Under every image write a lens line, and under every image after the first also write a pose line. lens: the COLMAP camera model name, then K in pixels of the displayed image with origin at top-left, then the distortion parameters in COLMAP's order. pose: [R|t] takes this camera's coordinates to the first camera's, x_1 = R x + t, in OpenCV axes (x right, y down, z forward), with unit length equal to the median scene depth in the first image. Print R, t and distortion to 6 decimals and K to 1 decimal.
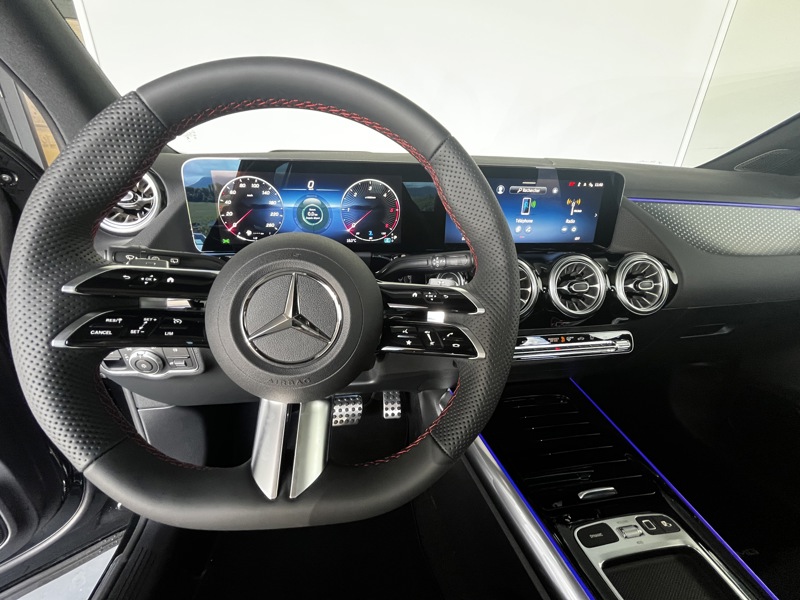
lens RADIAL K [[319.1, 0, 404.8], [0, 319.1, 303.7], [0, 0, 1]] dist [0.000320, 0.000113]
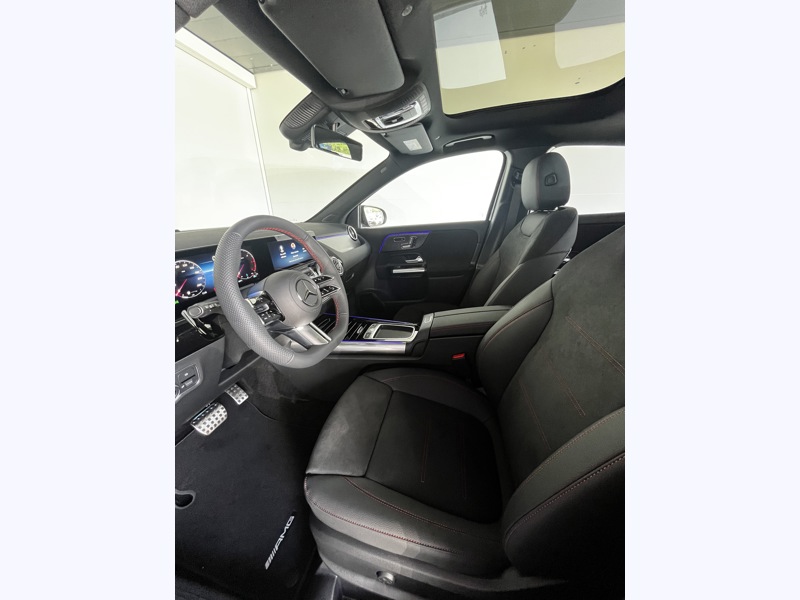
lens RADIAL K [[319.1, 0, 400.4], [0, 319.1, 300.4], [0, 0, 1]] dist [0.000320, 0.000113]
pose [[0.346312, -0.316396, 0.883154, -1.613562], [0.397041, 0.902370, 0.167588, -0.028519], [-0.849956, 0.292611, 0.438124, -0.663140]]
